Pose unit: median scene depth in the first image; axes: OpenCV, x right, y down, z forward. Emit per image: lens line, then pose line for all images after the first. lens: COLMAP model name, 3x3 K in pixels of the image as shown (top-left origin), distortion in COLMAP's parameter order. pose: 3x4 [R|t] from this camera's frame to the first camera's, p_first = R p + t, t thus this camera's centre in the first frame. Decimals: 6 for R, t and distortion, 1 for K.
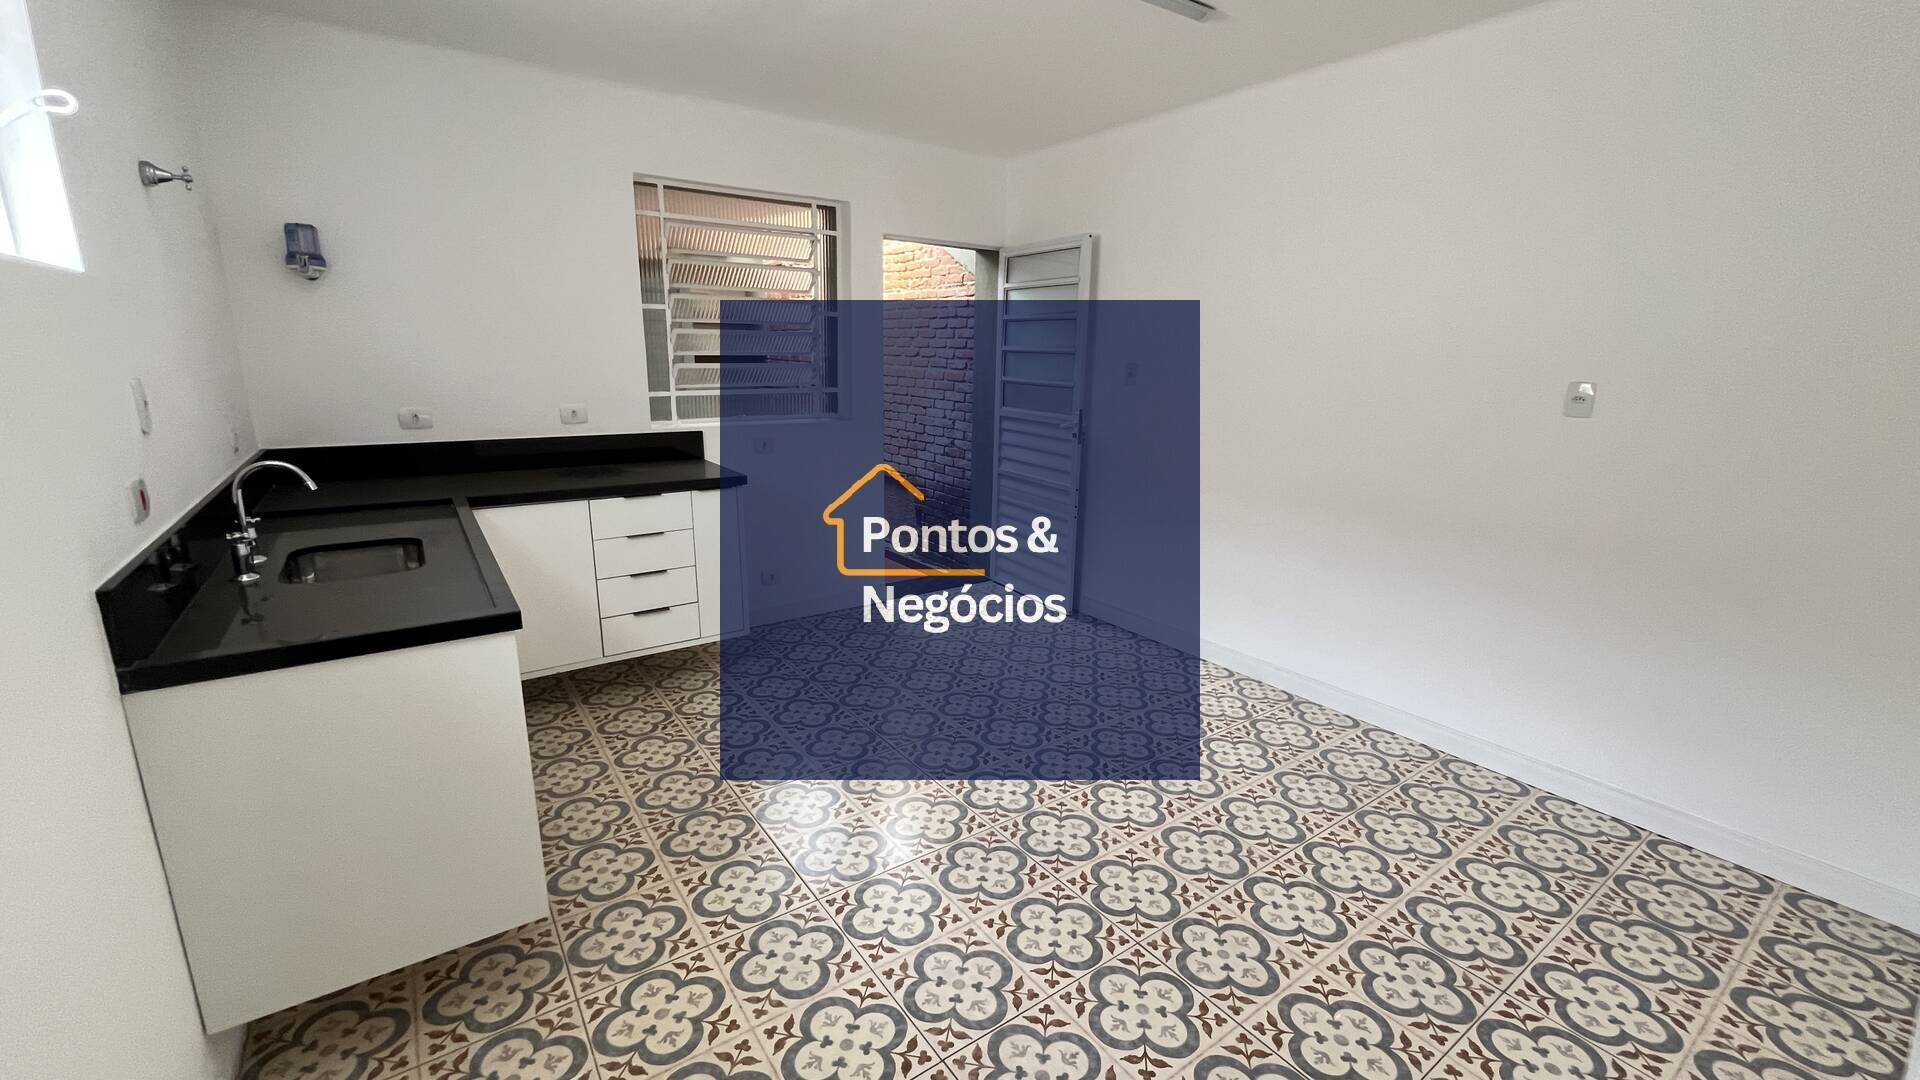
lens RADIAL K [[783.1, 0, 960.0], [0, 783.1, 540.0], [0, 0, 1]] dist [0.000528, -0.000202]
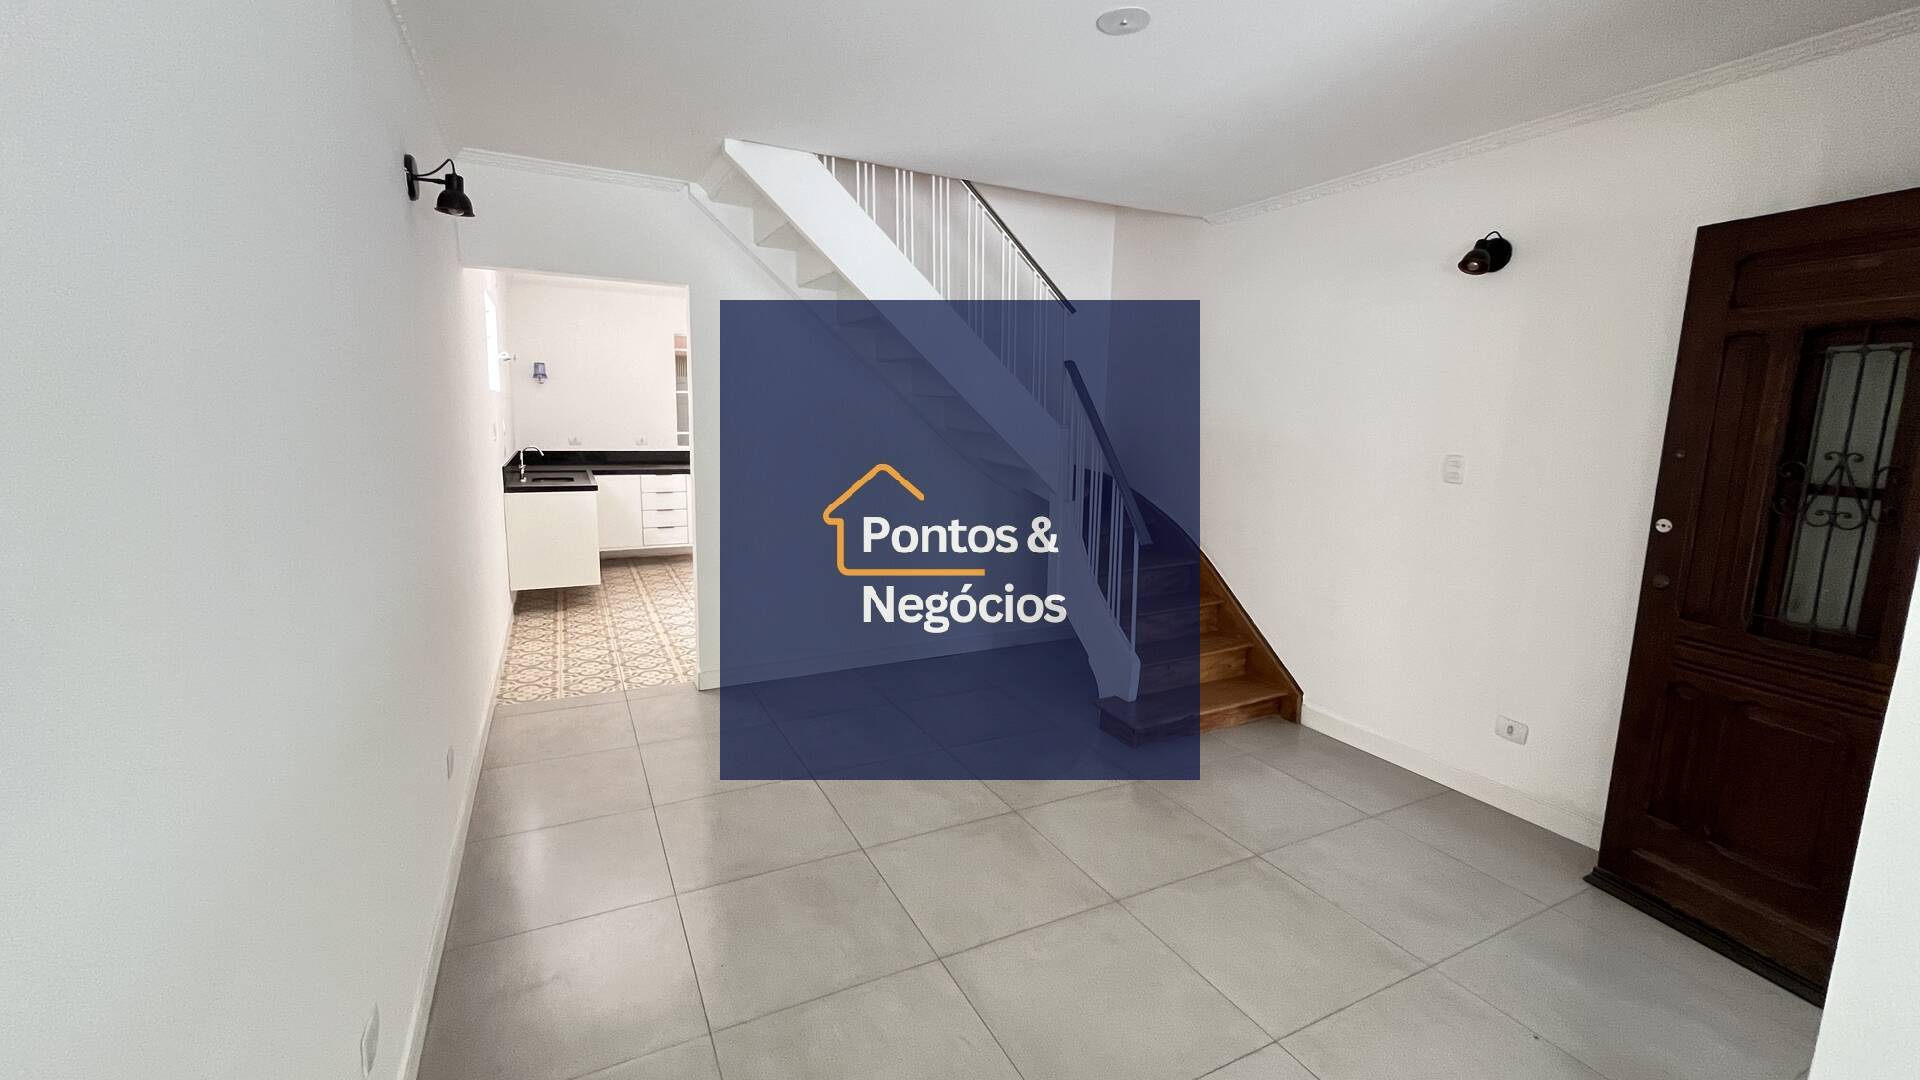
lens RADIAL K [[783.1, 0, 960.0], [0, 783.1, 540.0], [0, 0, 1]] dist [0.000528, -0.000202]
pose [[0.988357, 0.026117, -0.149895, 0.796145], [-0.038243, 0.996173, -0.078588, 0.280300], [0.147269, 0.083406, 0.985574, -1.108734]]
